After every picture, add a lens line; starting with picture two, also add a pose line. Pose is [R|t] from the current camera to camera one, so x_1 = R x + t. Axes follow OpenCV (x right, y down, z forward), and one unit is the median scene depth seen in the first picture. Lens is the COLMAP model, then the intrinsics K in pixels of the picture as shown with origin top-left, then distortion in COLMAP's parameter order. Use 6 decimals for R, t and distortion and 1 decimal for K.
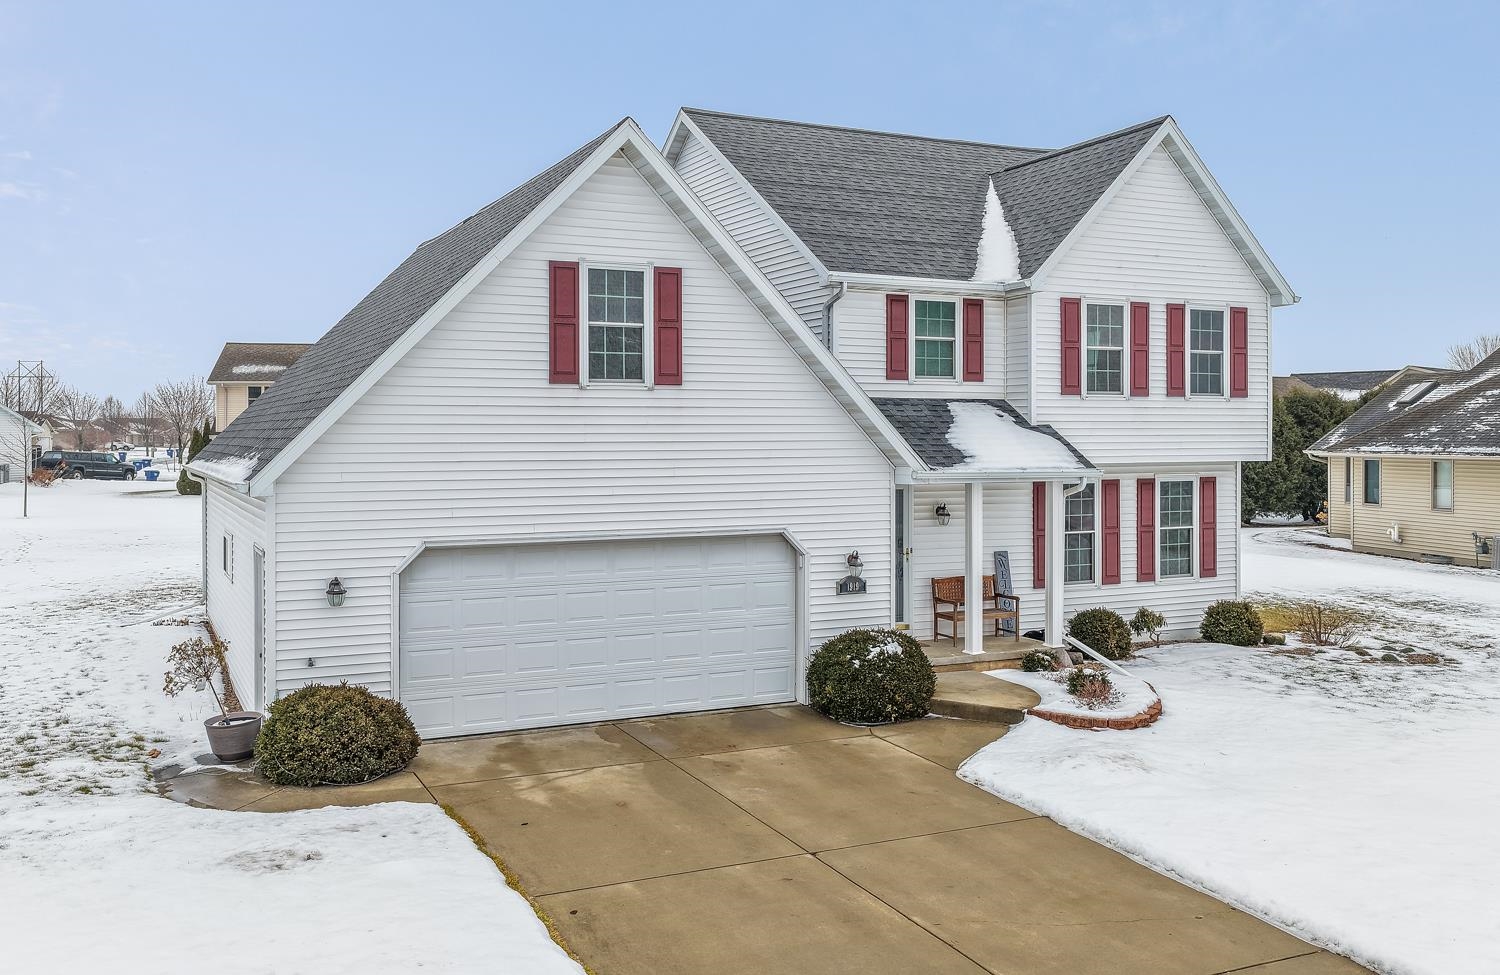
lens RADIAL K [[1315.7, 0, 735.9], [0, 1315.7, 446.8], [0, 0, 1]] dist [0.007284, -0.003421]
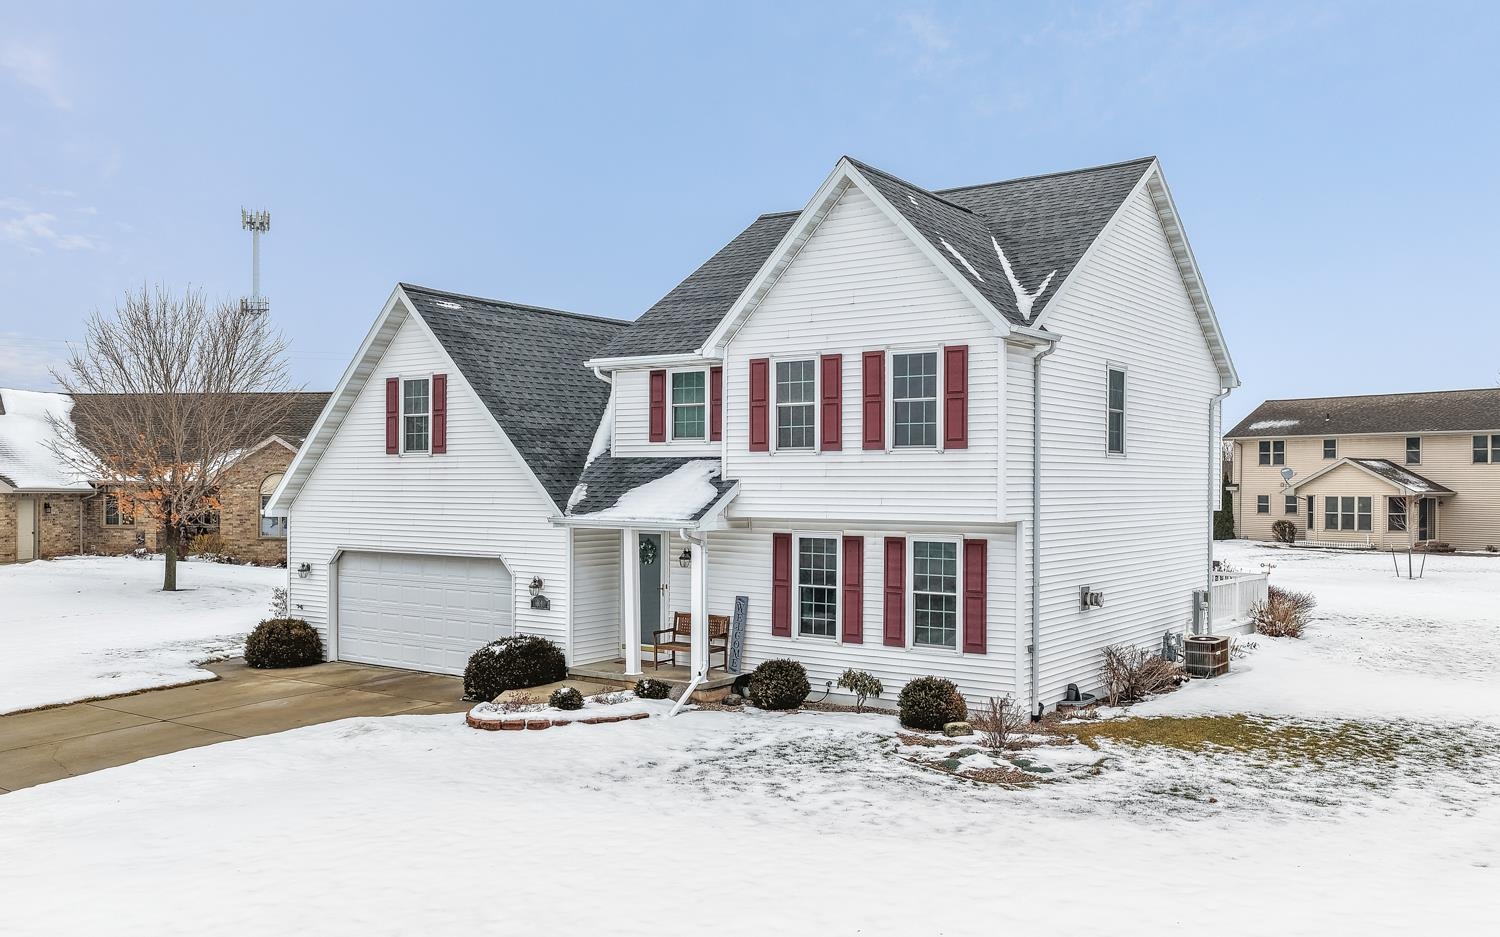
lens RADIAL K [[1259.5, 0, 753.8], [0, 1259.5, 510.1], [0, 0, 1]] dist [0.001298, 0.007466]
pose [[0.477393, 0.022607, -0.878399, 1.184302], [-0.013627, 0.999739, 0.018323, -0.011492], [0.878584, 0.003223, 0.477577, 0.542125]]
